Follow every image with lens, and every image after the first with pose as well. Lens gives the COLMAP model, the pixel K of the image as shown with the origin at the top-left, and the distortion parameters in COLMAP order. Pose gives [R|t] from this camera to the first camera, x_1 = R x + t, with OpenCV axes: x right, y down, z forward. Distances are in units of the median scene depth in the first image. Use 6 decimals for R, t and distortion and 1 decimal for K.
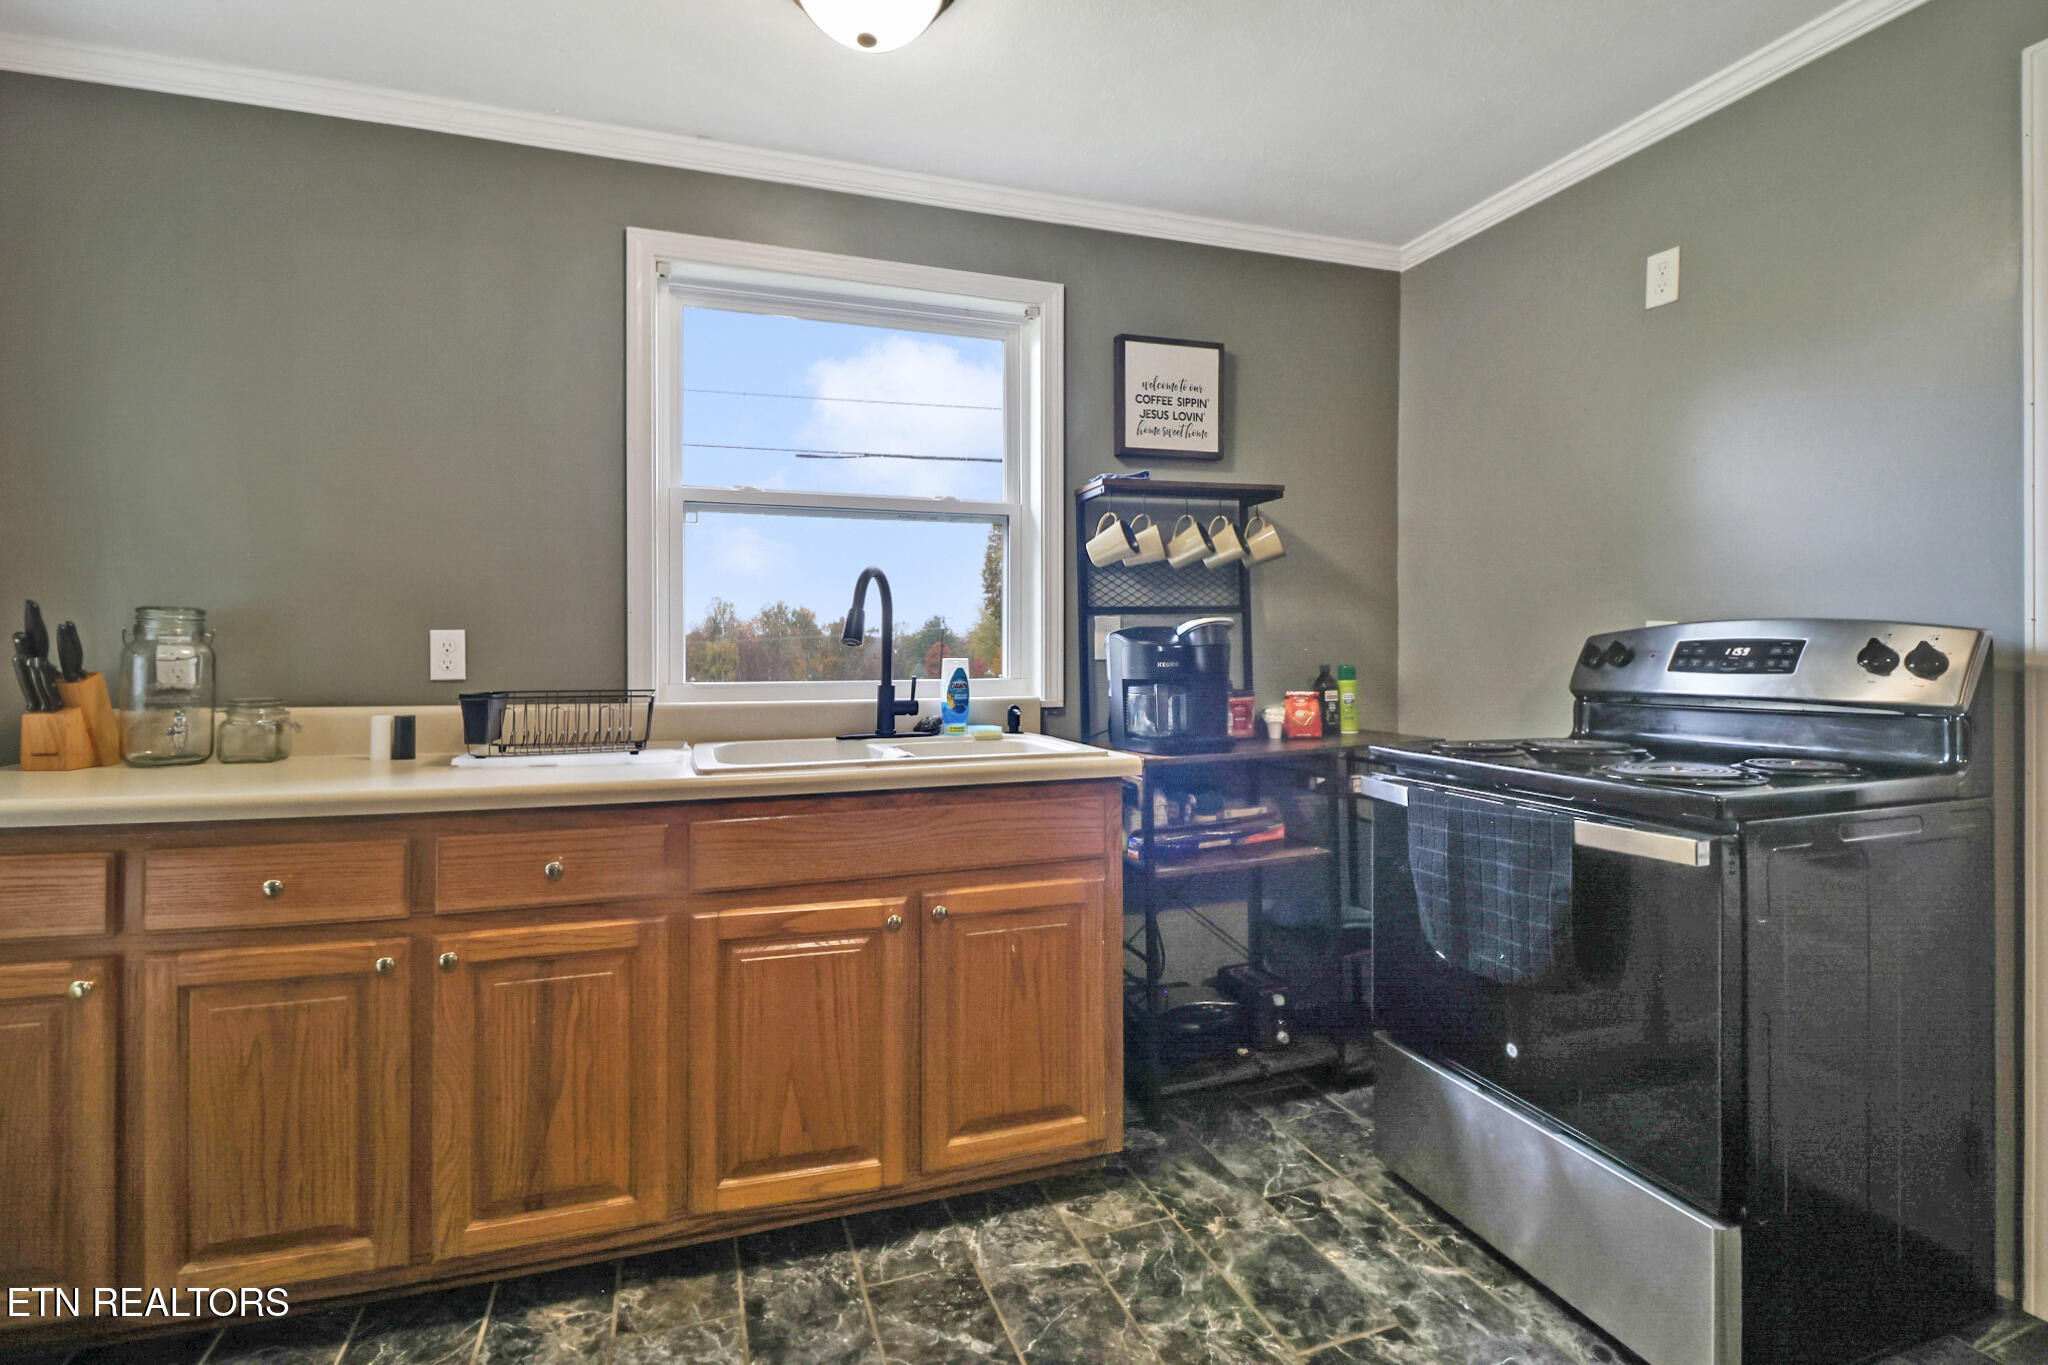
lens RADIAL K [[962.3, 0, 1018.4], [0, 962.3, 660.6], [0, 0, 1]] dist [0.027802, -0.025017]
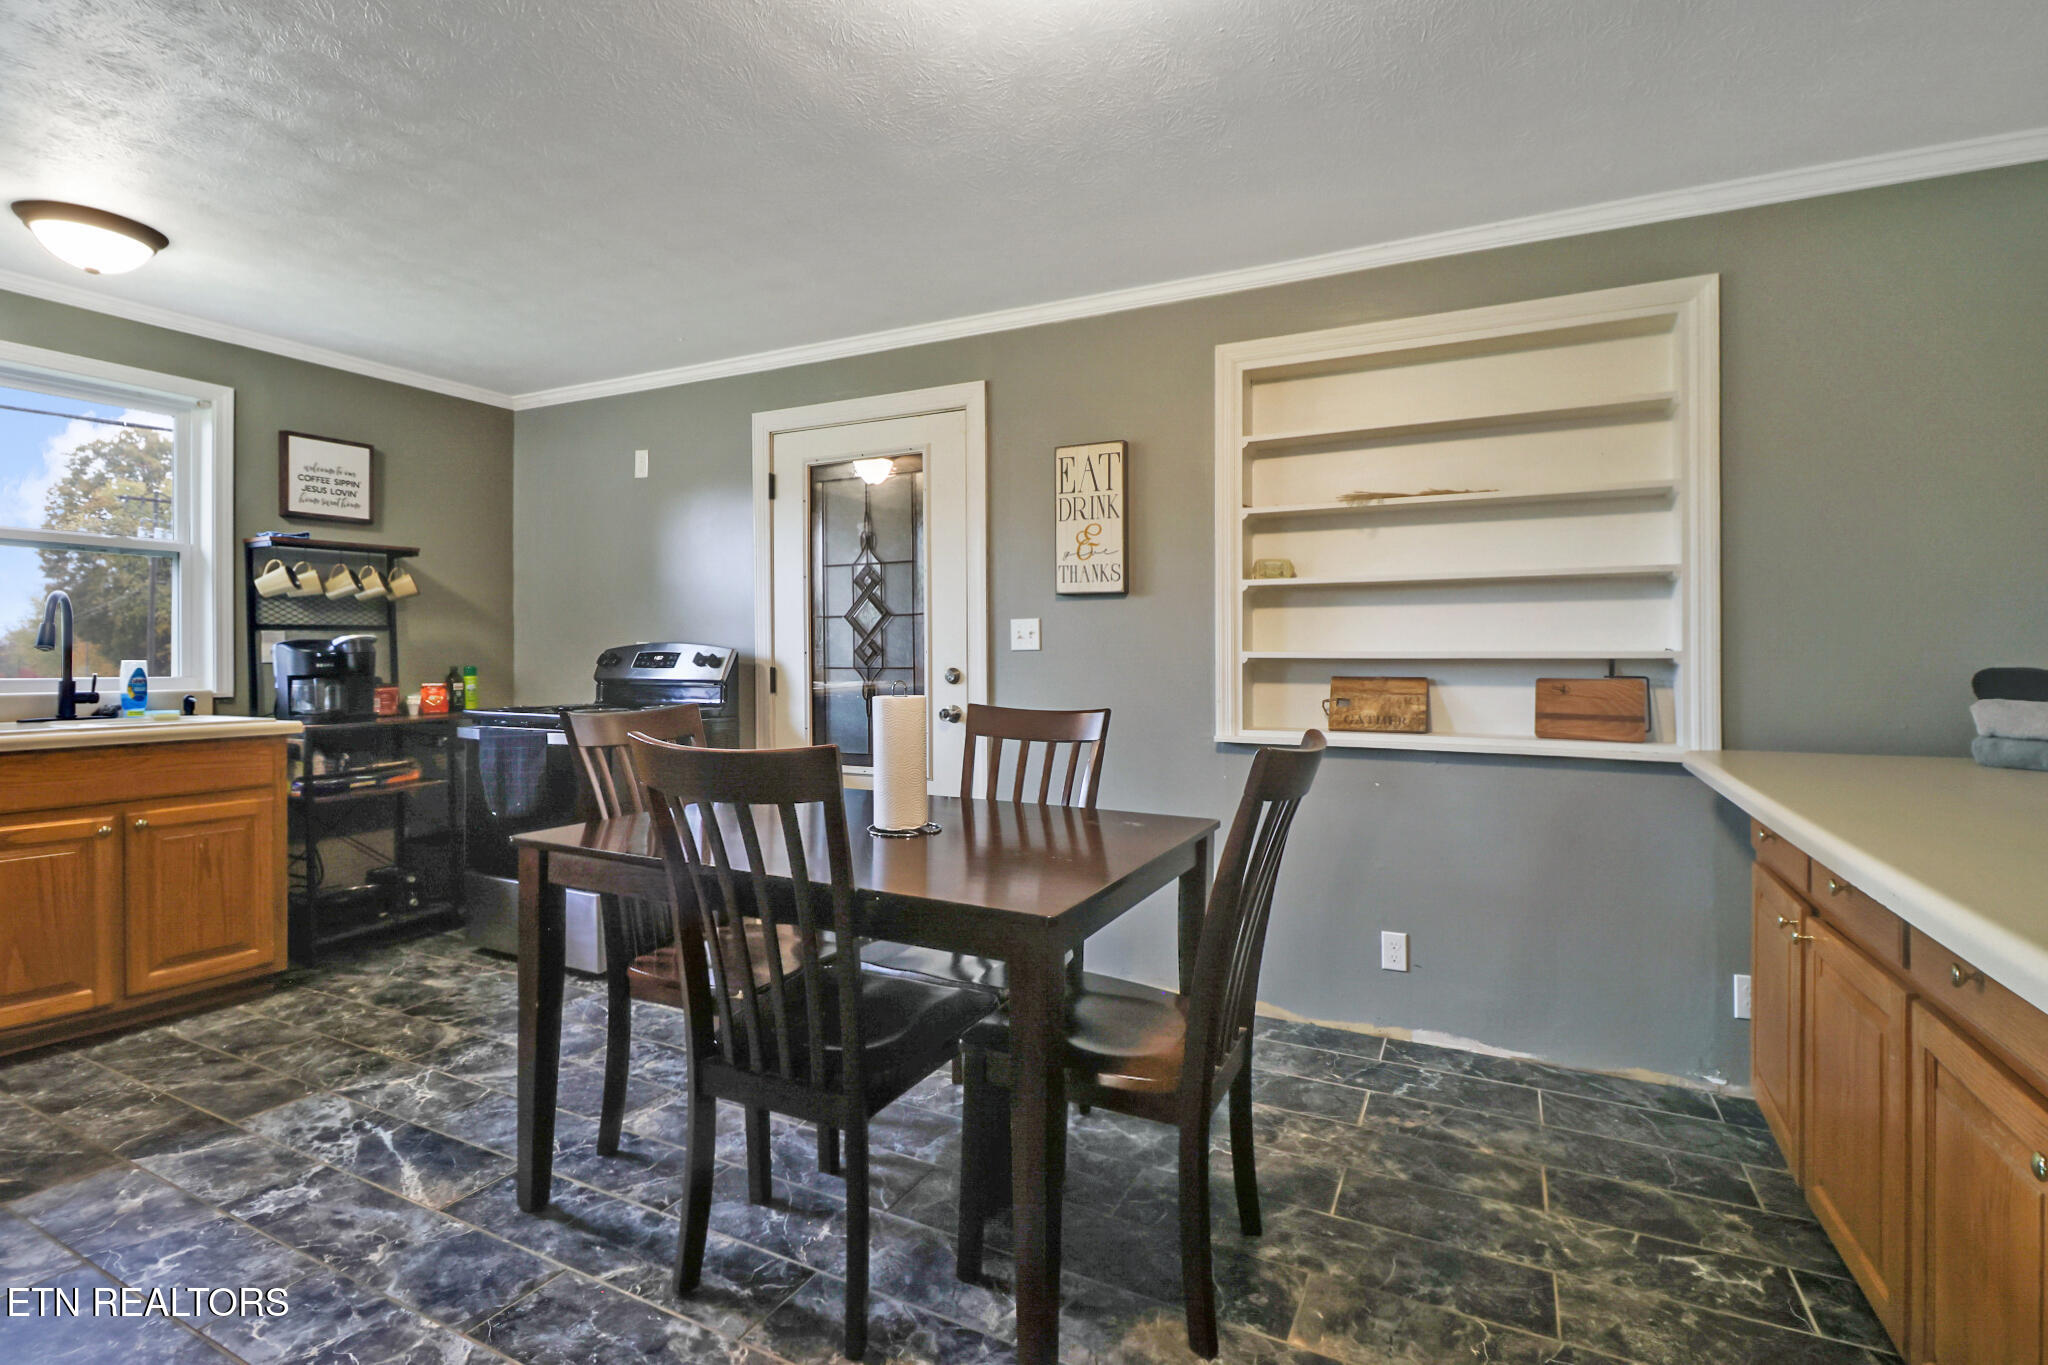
lens RADIAL K [[962.3, 0, 1018.4], [0, 962.3, 660.6], [0, 0, 1]] dist [0.027802, -0.025017]
pose [[0.727880, 0.000835, 0.685704, -0.092246], [0.005907, 0.999955, -0.007489, 0.014367], [-0.685679, 0.009502, 0.727842, -0.826001]]
